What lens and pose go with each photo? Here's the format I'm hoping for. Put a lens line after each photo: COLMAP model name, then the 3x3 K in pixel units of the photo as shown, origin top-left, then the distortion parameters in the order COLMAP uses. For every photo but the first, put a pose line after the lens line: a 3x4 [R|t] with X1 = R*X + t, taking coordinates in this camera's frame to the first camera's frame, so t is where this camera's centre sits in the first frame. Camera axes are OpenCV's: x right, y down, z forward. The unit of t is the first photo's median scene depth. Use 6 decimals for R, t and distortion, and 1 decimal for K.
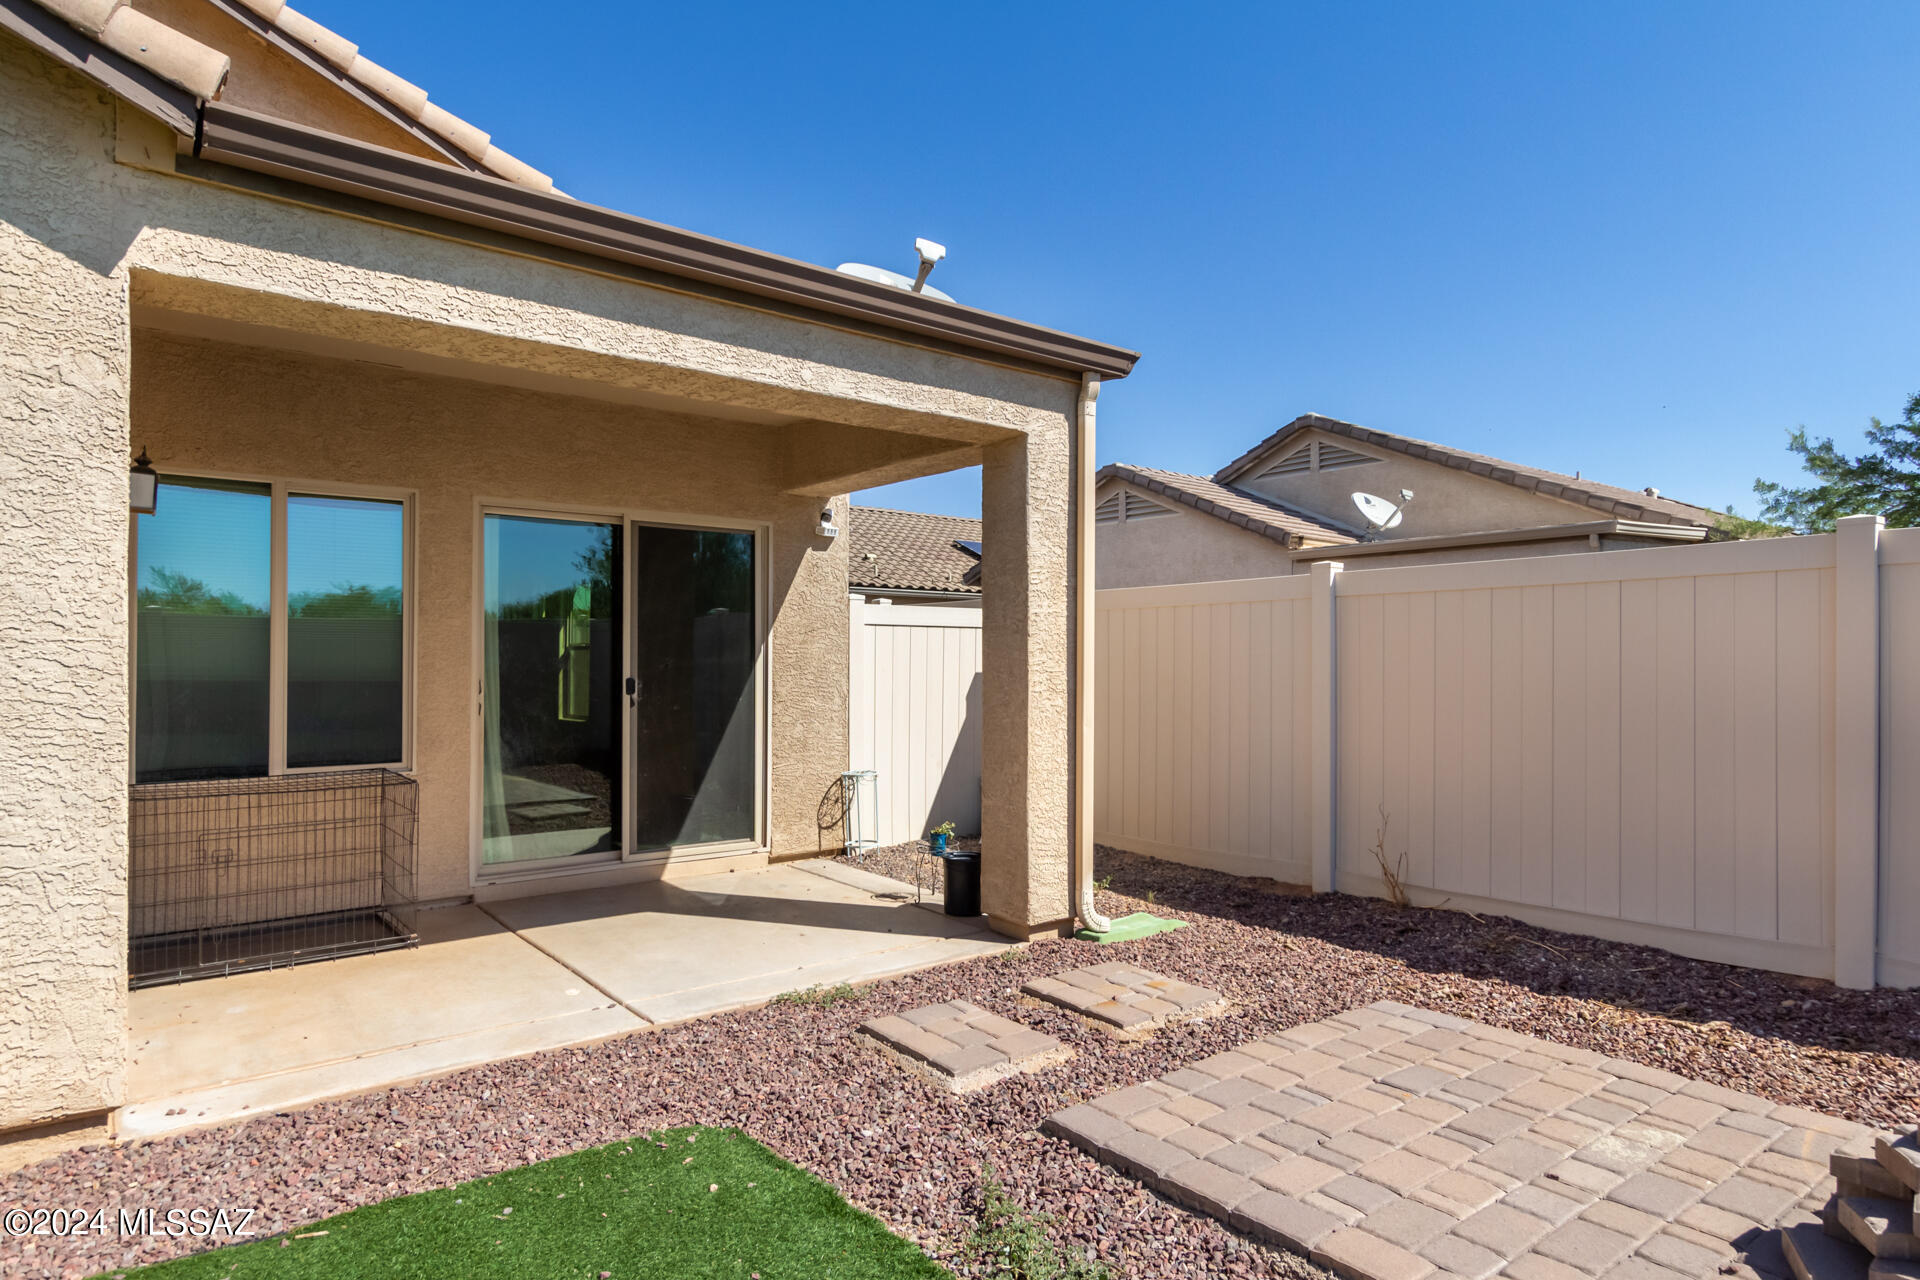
lens RADIAL K [[1119.3, 0, 961.6], [0, 1119.3, 646.0], [0, 0, 1]] dist [0.022307, -0.001010]
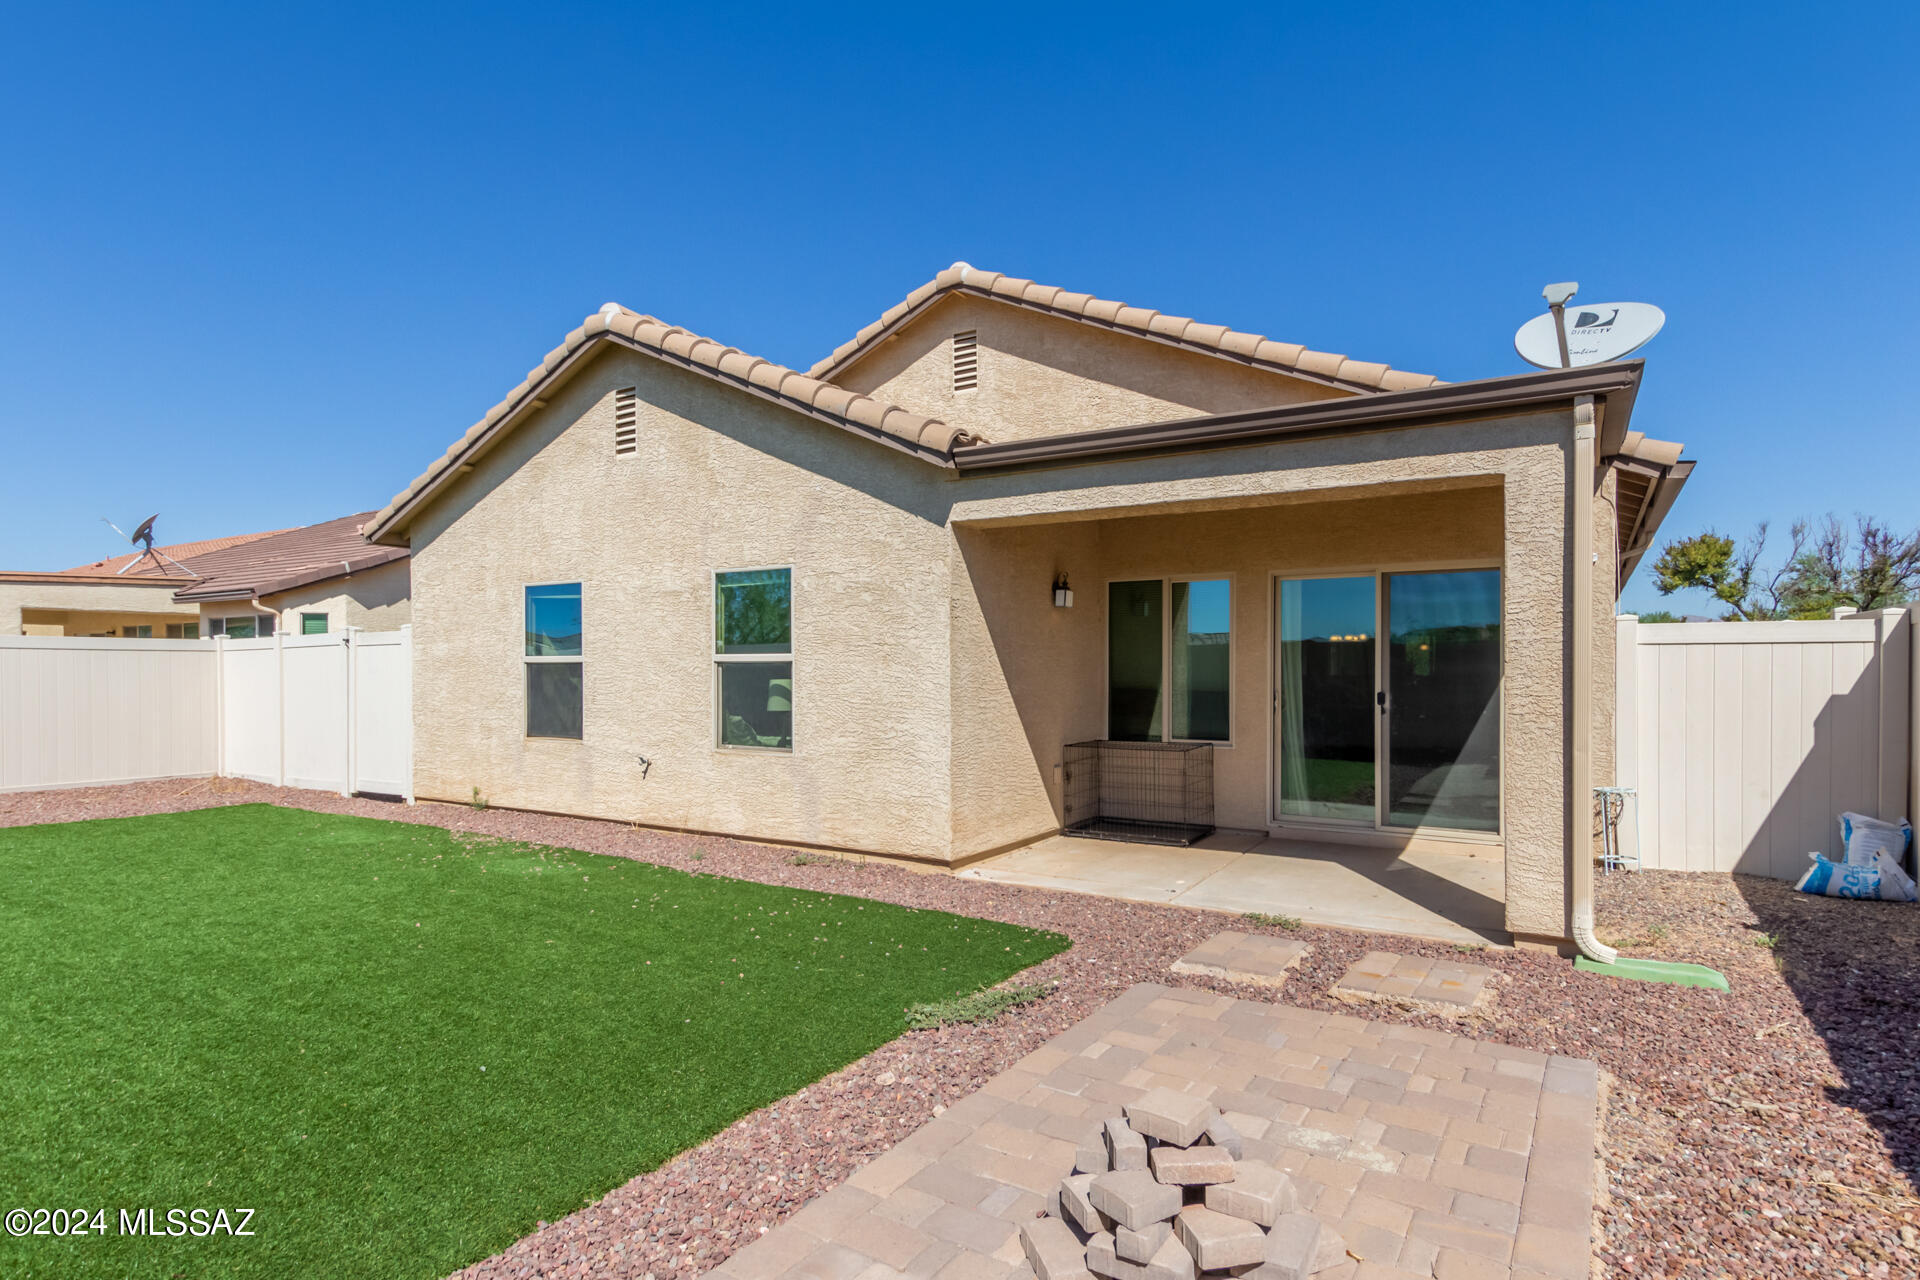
lens RADIAL K [[938.1, 0, 964.0], [0, 938.1, 656.2], [0, 0, 1]] dist [0.006679, 0.002108]
pose [[0.342235, -0.013135, -0.939522, 0.744132], [0.014456, 0.999858, -0.008713, -0.014460], [0.939503, -0.010599, 0.342376, 0.203989]]
